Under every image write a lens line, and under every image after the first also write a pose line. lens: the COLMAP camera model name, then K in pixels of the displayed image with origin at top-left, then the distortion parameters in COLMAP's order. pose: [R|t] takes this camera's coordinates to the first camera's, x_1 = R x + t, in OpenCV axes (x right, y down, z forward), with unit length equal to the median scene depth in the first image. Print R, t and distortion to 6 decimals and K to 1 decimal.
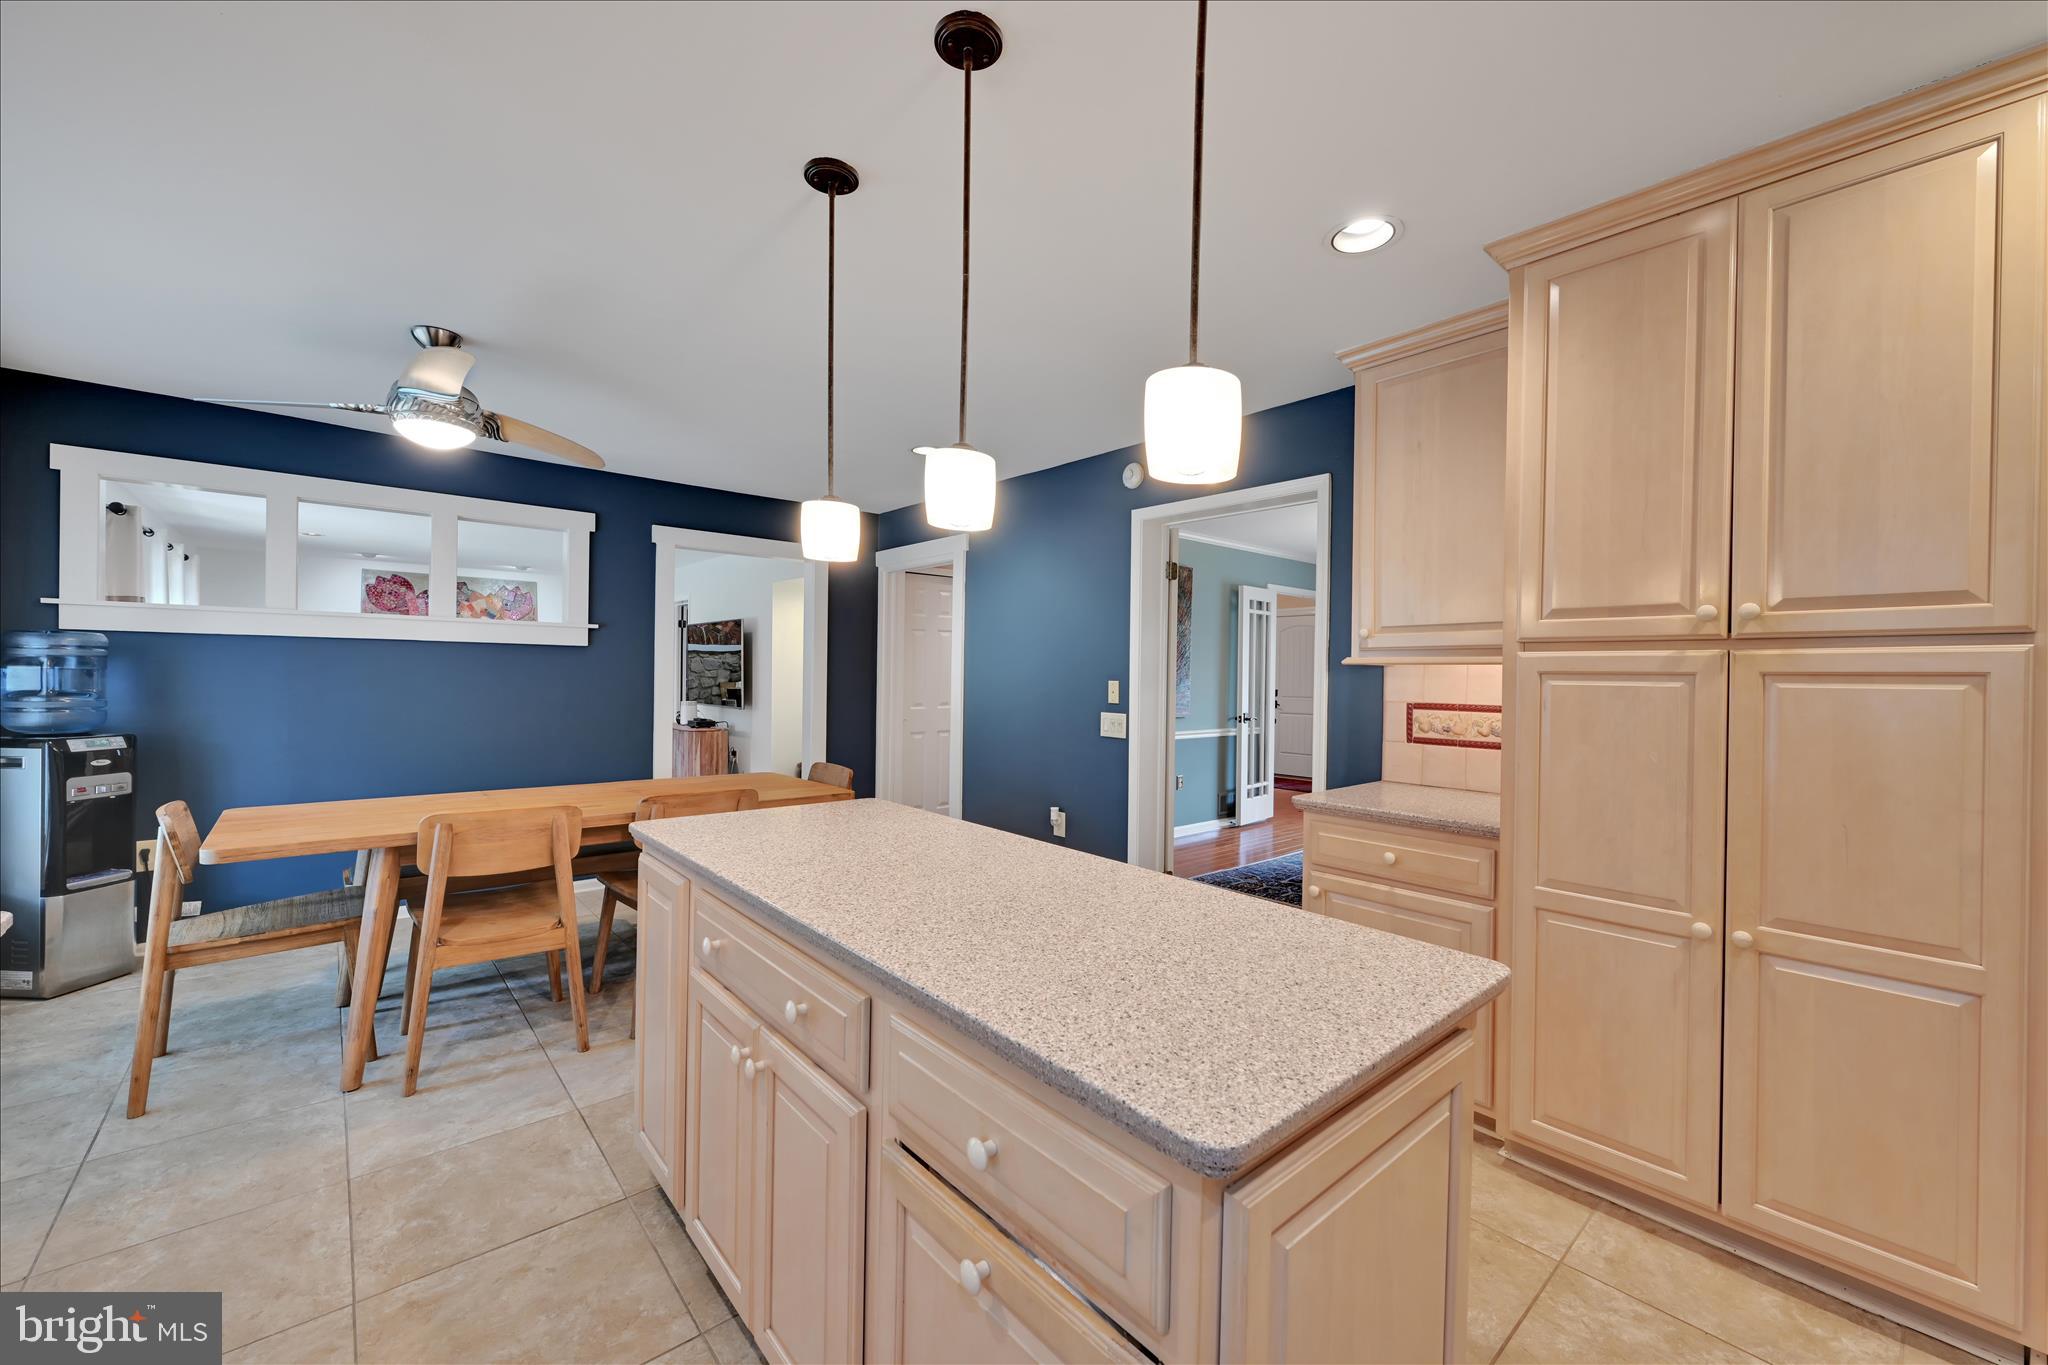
lens RADIAL K [[808.3, 0, 1023.1], [0, 808.3, 674.4], [0, 0, 1]] dist [-0.000894, 0.000125]
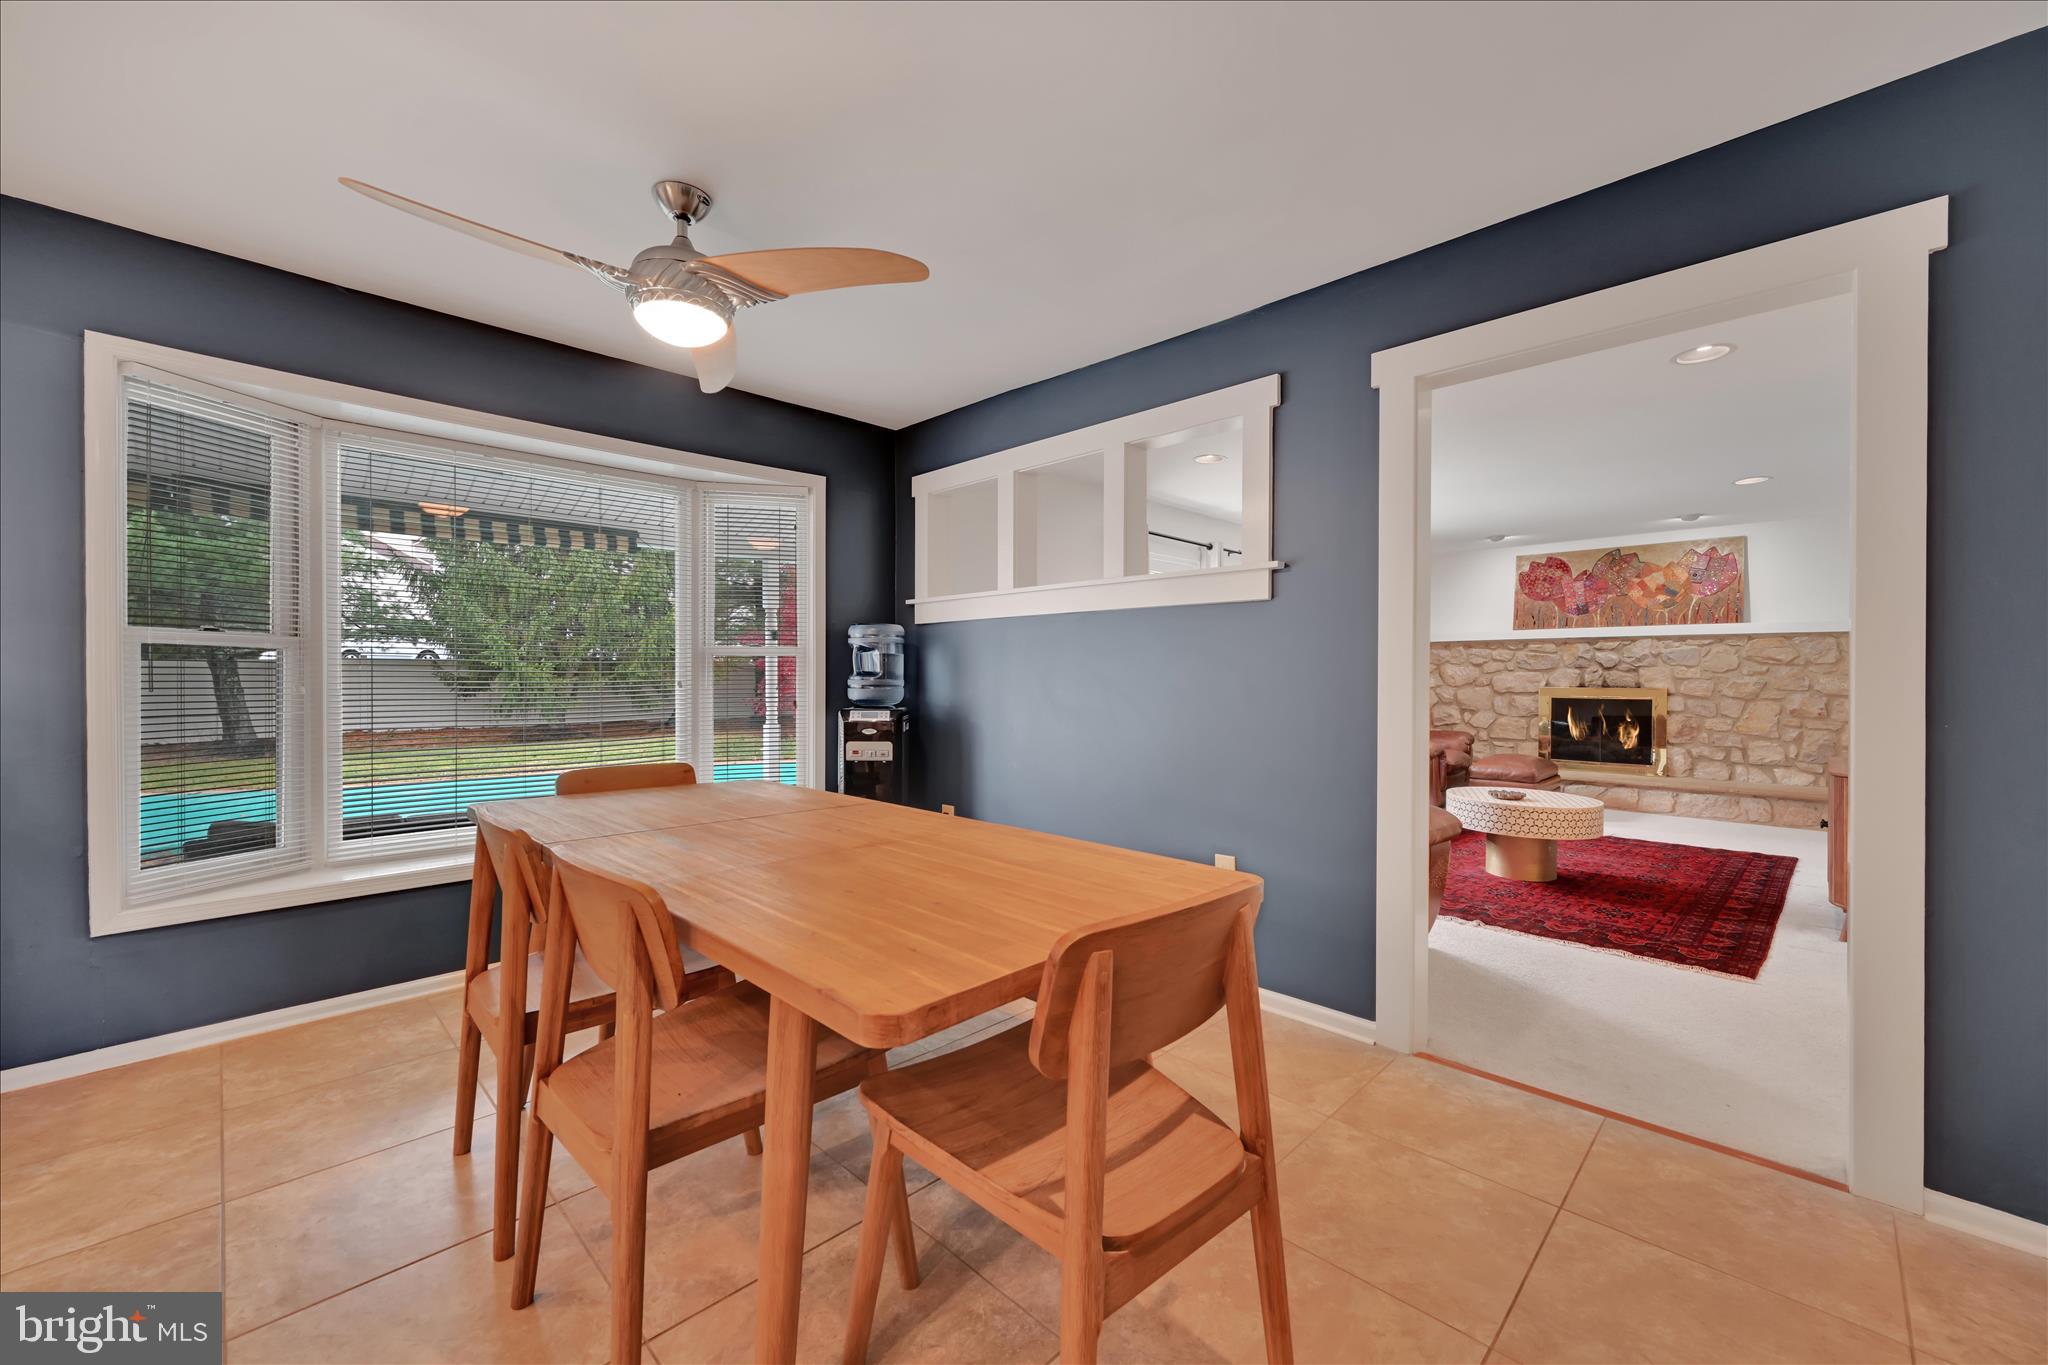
lens RADIAL K [[808.3, 0, 1021.8], [0, 808.3, 684.1], [0, 0, 1]] dist [-0.000894, 0.000125]
pose [[0.075522, -0.006995, -0.997120, 0.021799], [-0.001530, 0.999973, -0.007131, 0.016436], [0.997143, 0.002064, 0.075509, 0.393311]]
